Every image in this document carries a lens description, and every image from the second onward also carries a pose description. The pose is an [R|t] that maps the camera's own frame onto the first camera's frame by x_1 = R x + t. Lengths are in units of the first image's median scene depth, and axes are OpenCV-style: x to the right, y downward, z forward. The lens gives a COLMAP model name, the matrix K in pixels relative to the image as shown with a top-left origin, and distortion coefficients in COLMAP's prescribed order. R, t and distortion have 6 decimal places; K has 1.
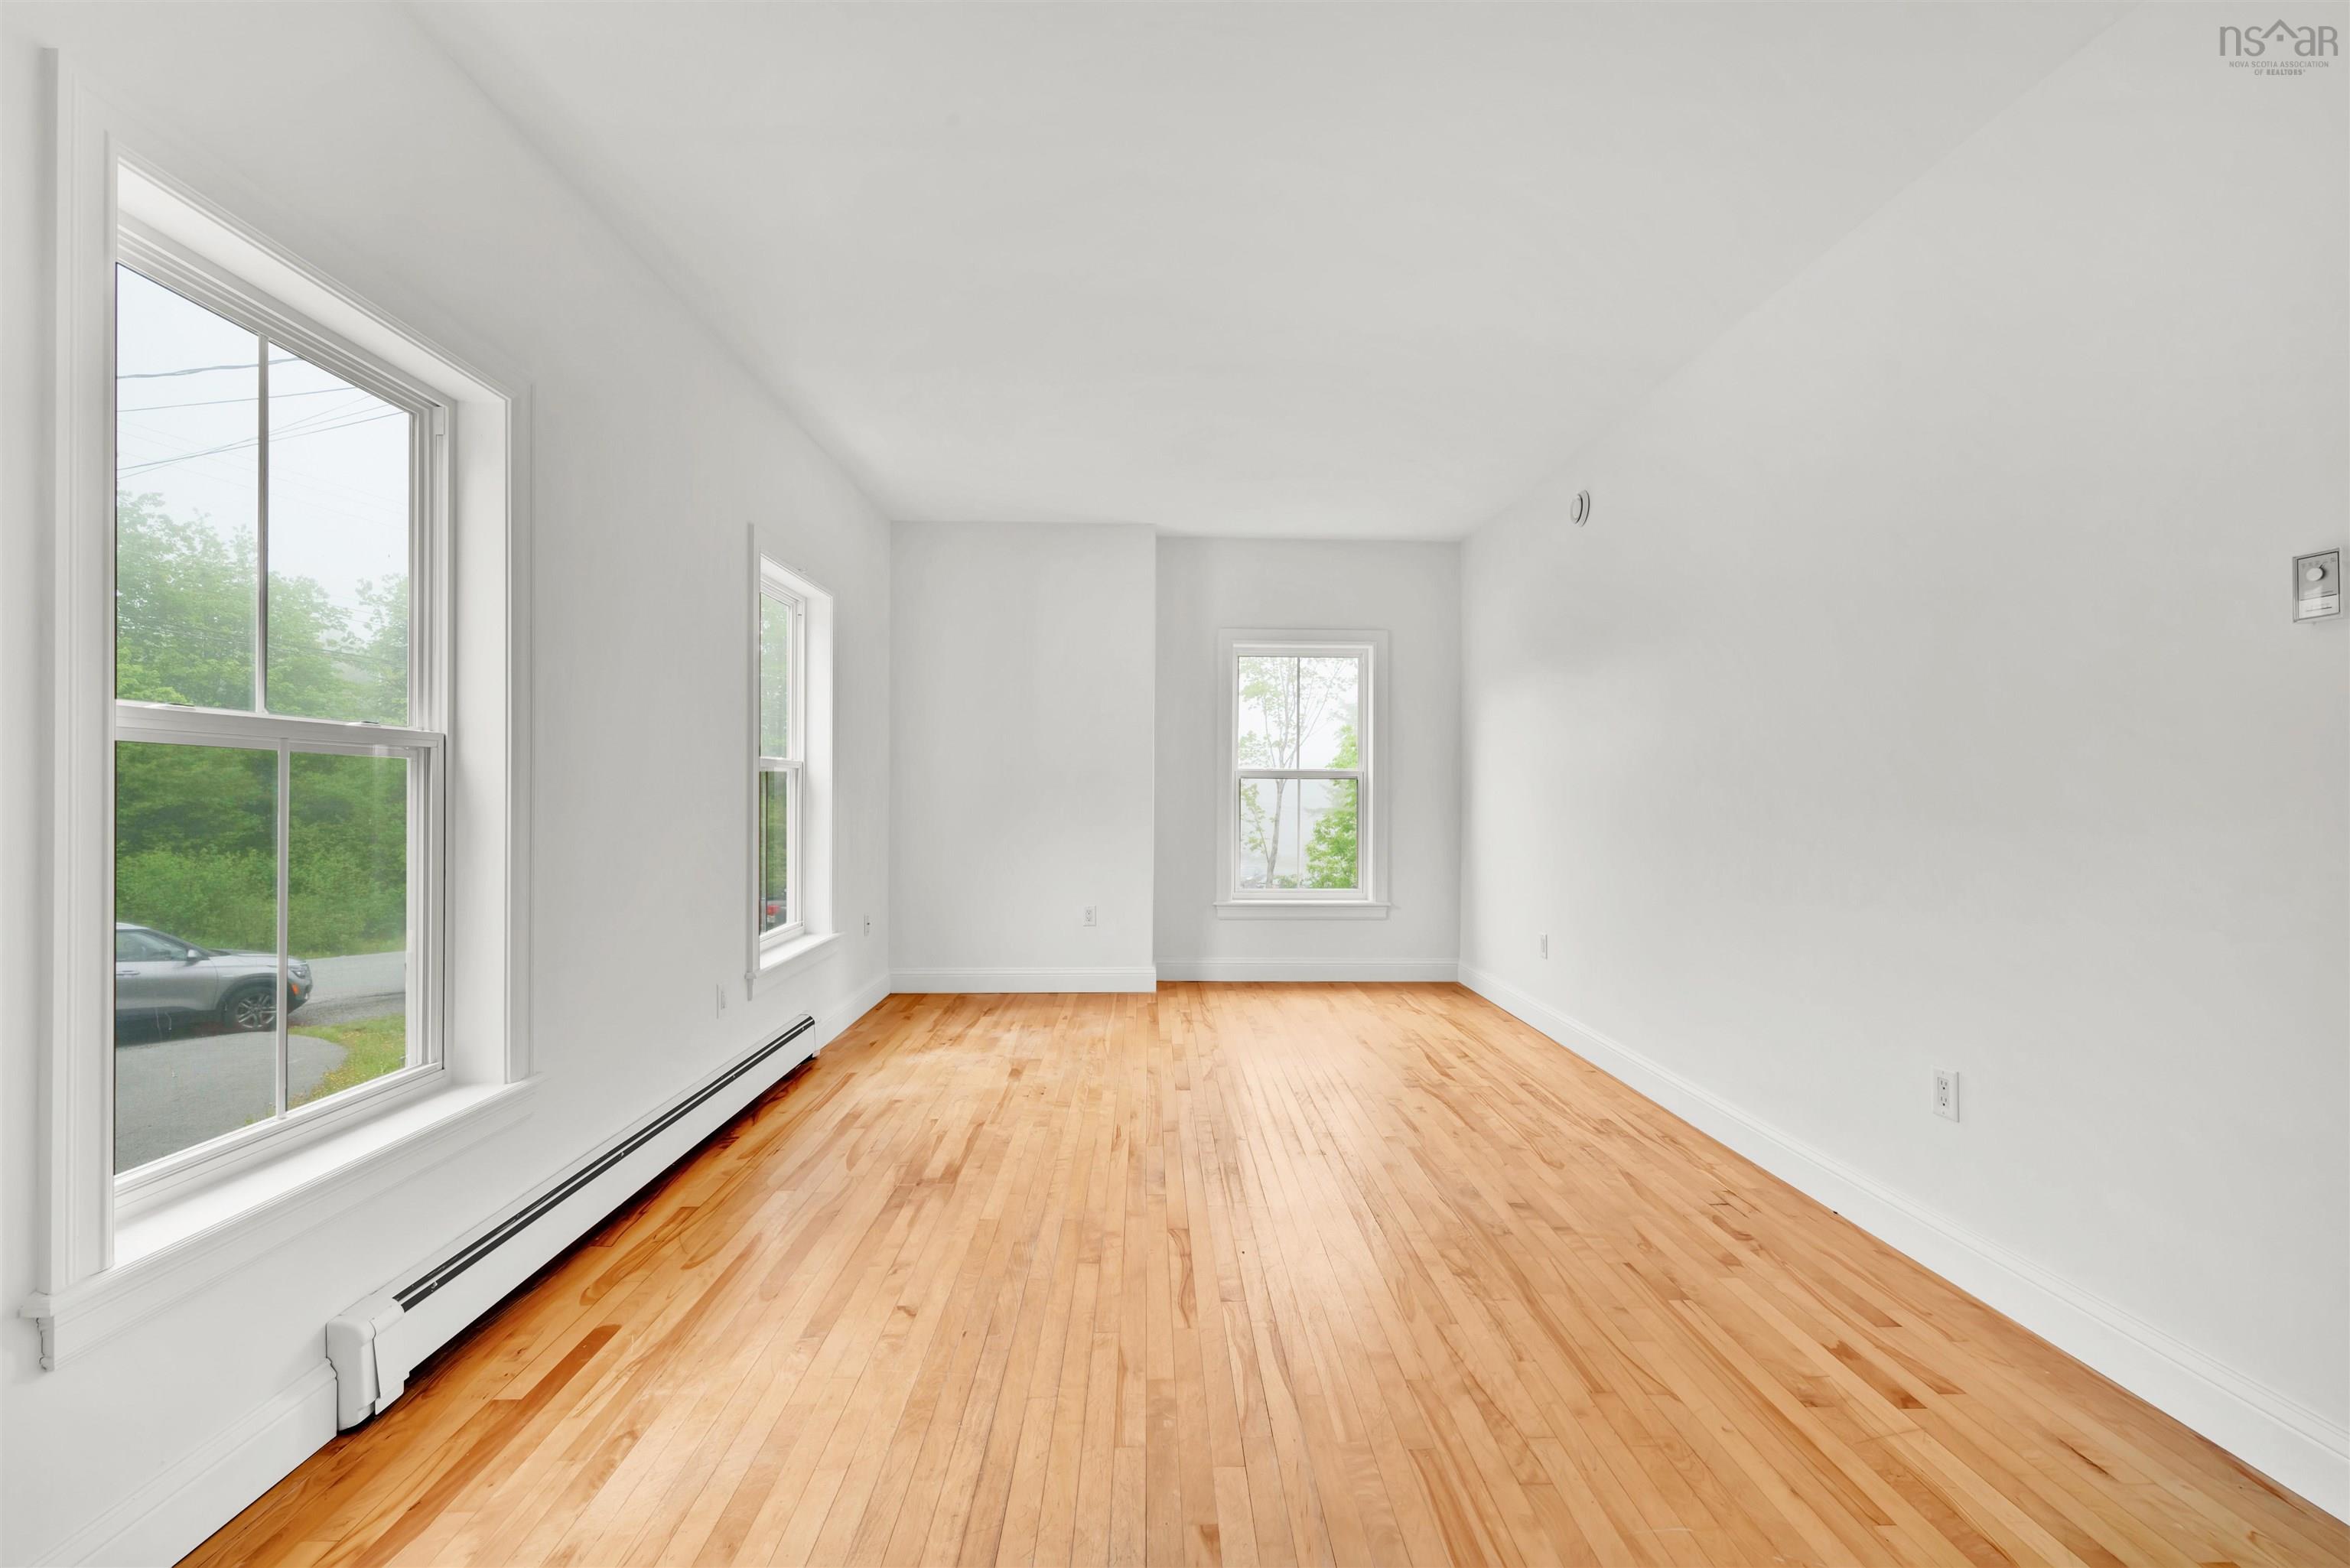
lens RADIAL K [[982.7, 0, 1175.7], [0, 982.7, 793.3], [0, 0, 1]] dist [-0.001371, 0.000253]
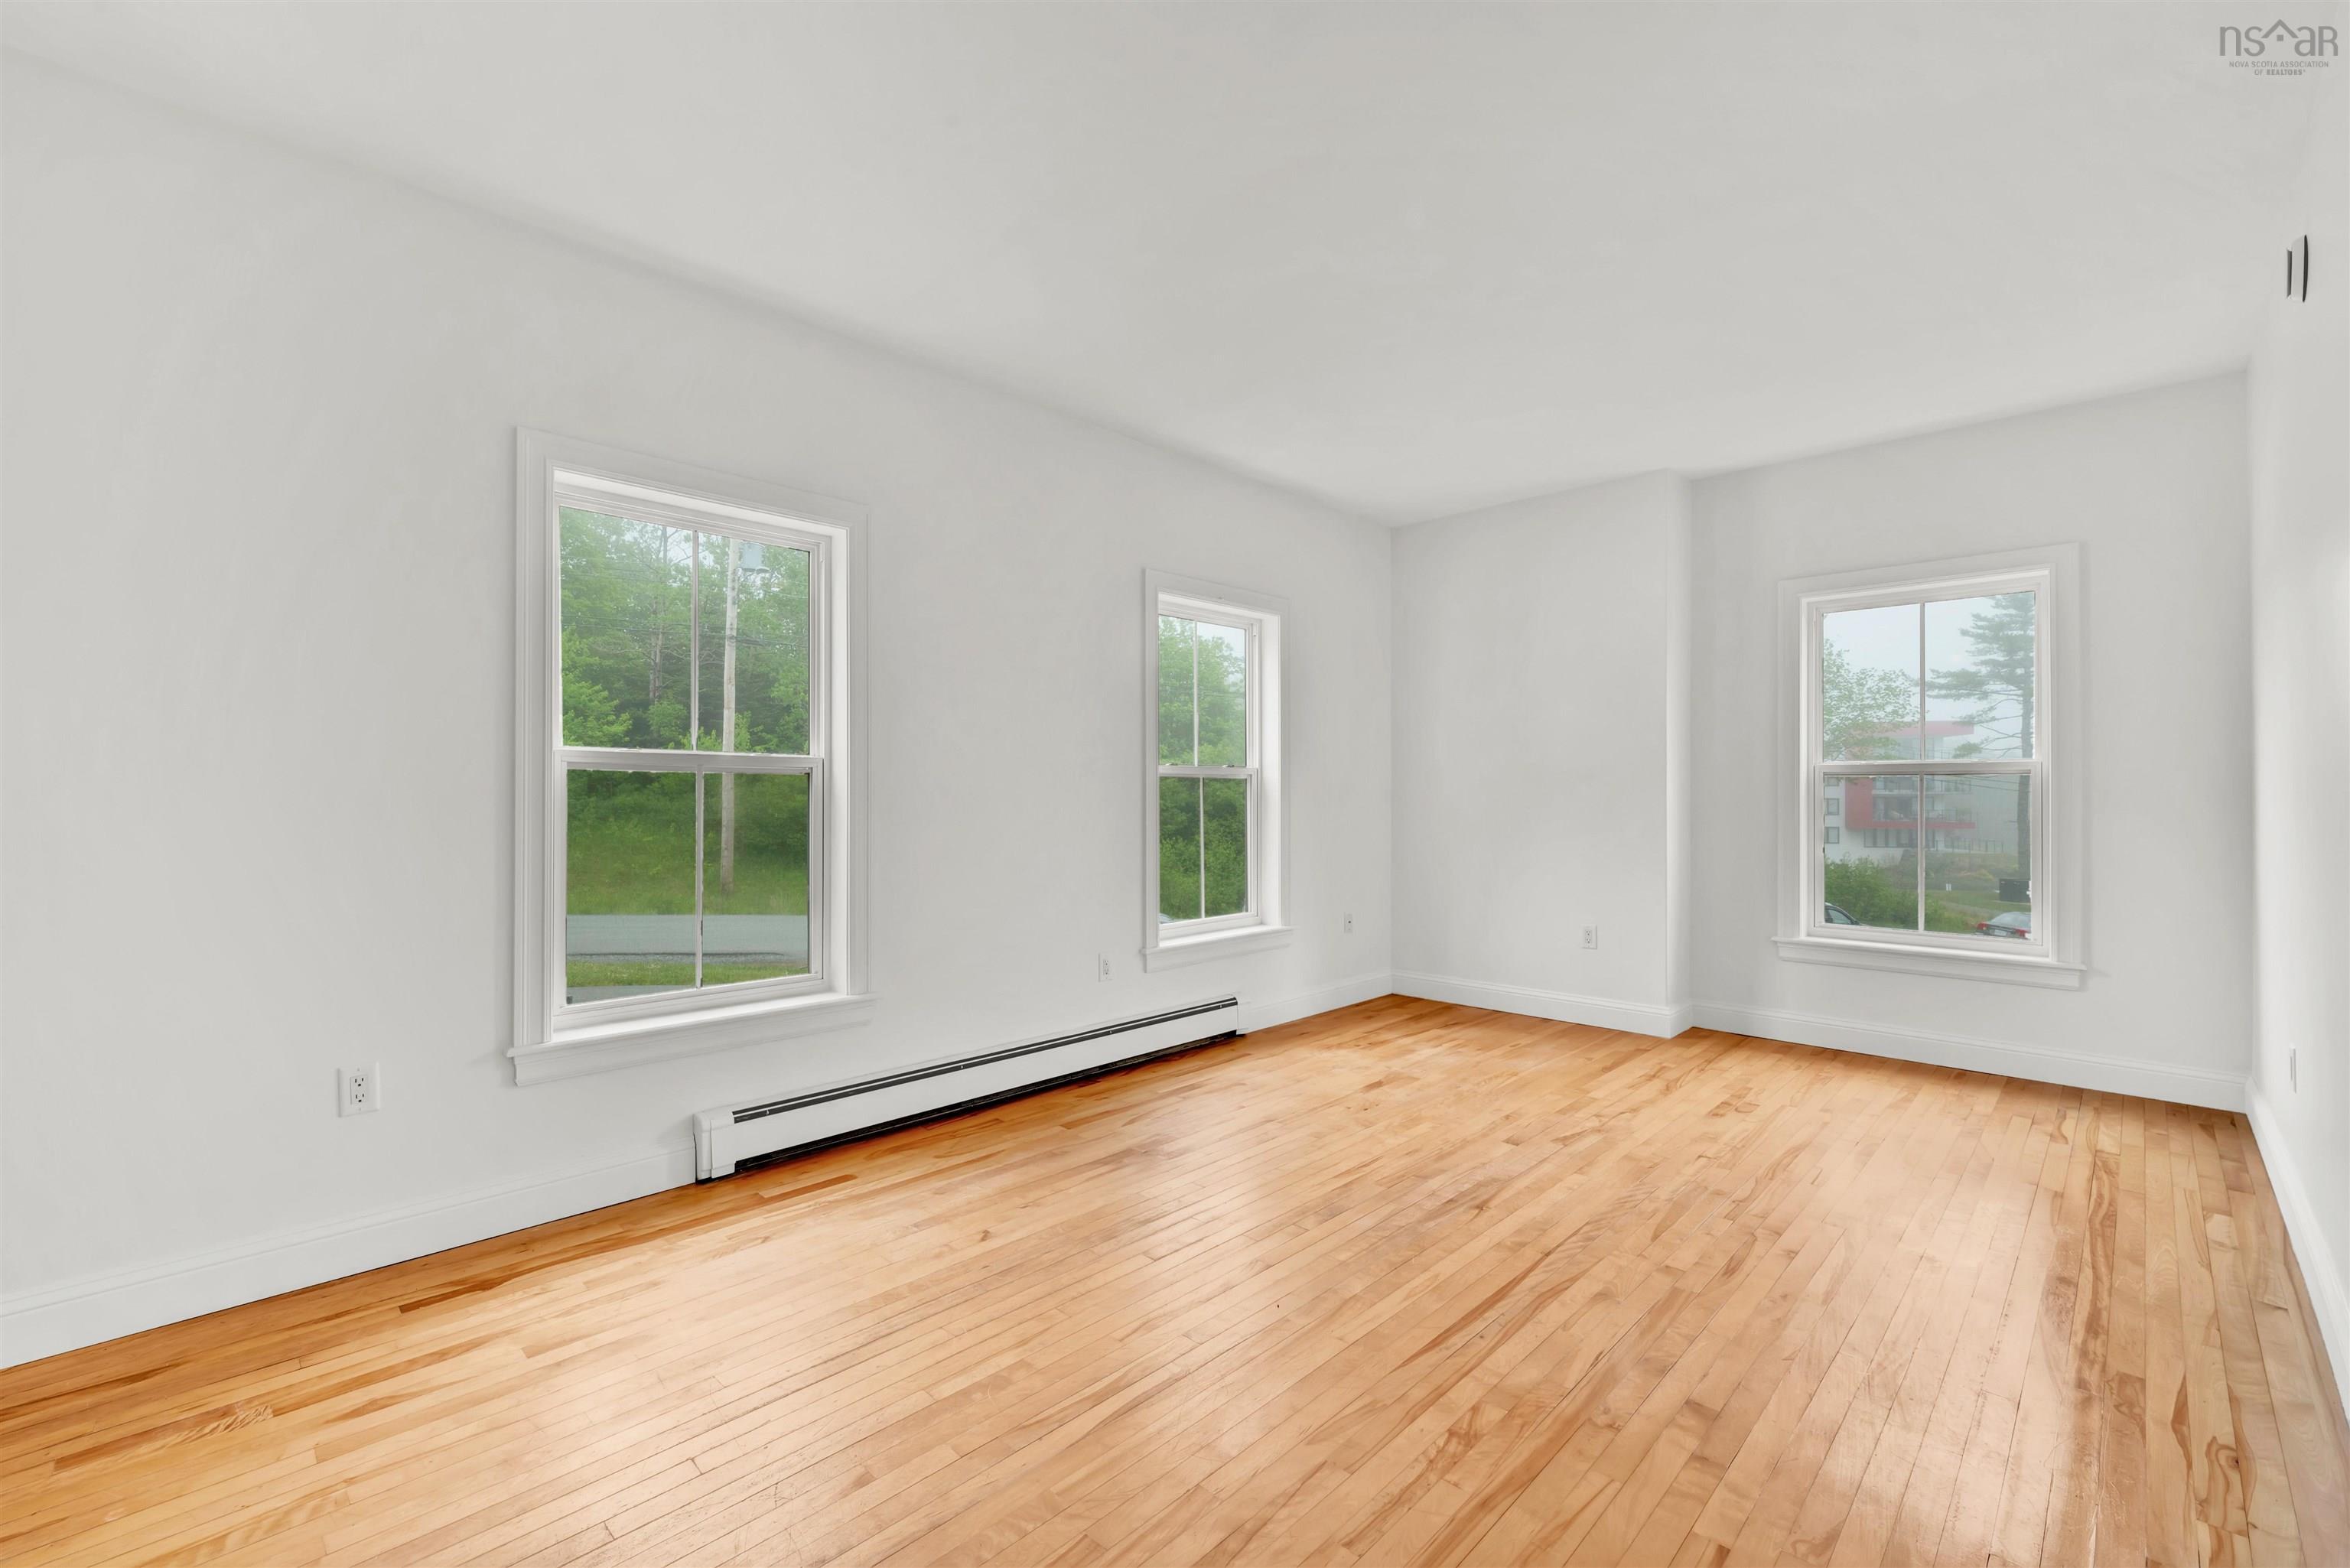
lens RADIAL K [[982.7, 0, 1175.7], [0, 982.7, 793.3], [0, 0, 1]] dist [-0.001371, 0.000253]
pose [[0.692756, -0.004405, -0.721159, 0.486270], [0.001983, 0.999989, -0.004203, 0.000716], [0.721170, 0.001482, 0.692757, 0.228877]]
